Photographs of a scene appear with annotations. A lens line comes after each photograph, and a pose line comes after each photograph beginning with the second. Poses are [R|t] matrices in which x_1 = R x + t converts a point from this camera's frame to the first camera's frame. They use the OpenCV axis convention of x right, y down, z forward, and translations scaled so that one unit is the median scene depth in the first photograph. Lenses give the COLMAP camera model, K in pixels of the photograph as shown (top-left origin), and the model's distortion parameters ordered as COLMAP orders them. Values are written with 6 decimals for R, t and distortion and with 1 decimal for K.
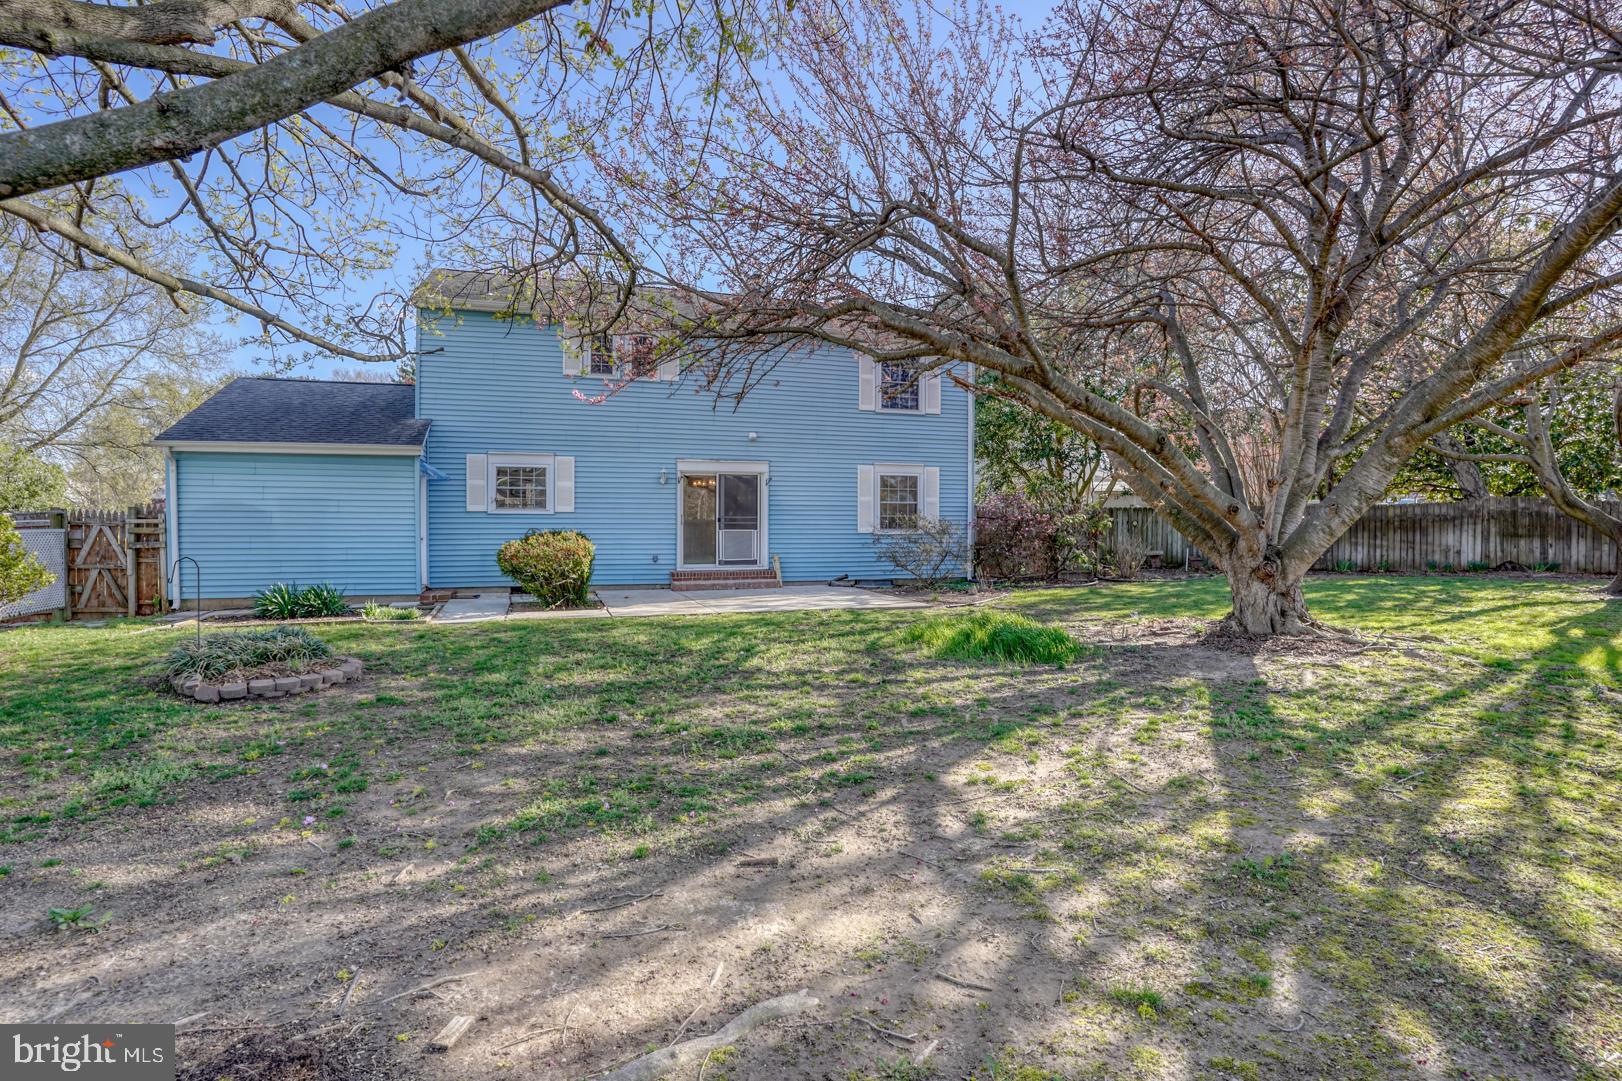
lens RADIAL K [[803.3, 0, 811.0], [0, 803.3, 540.5], [0, 0, 1]] dist [-0.059569, 0.026454]
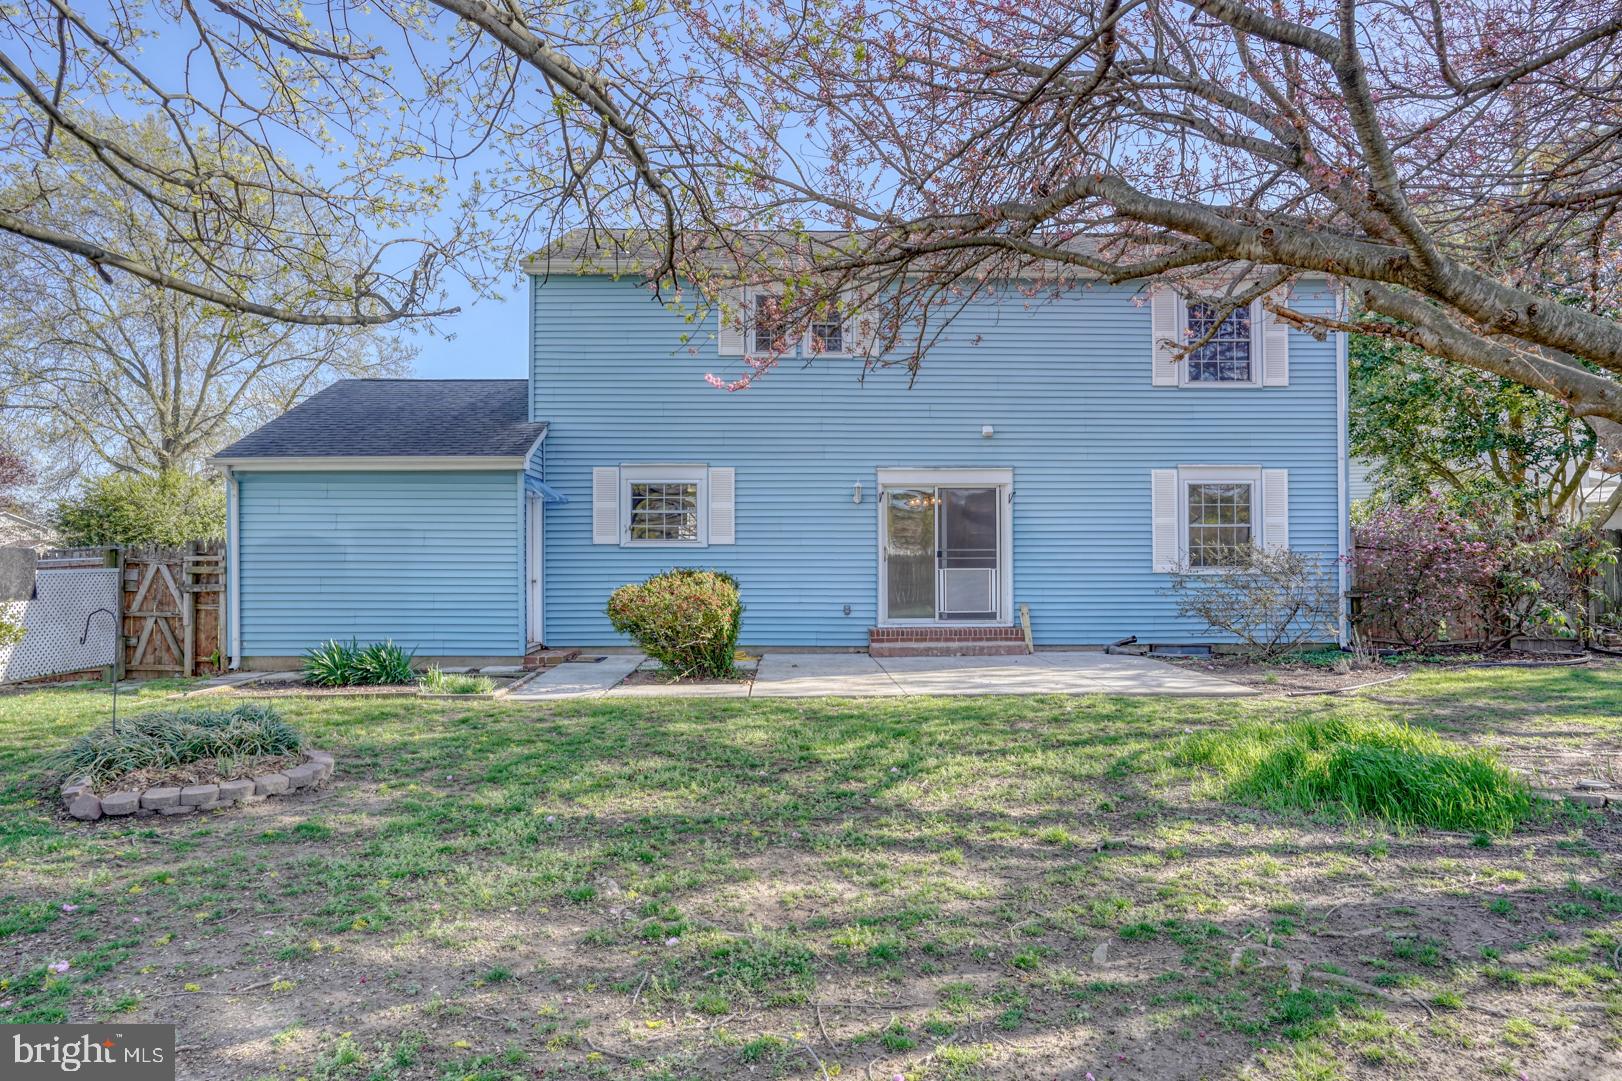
lens RADIAL K [[1064.5, 0, 811.0], [0, 1064.5, 540.5], [0, 0, 1]] dist [-0.029174, 0.064938]
pose [[0.957362, -0.008811, -0.288757, 0.055150], [-0.002306, 0.999270, -0.038137, -0.002637], [0.288882, 0.037177, 0.956643, 0.120880]]
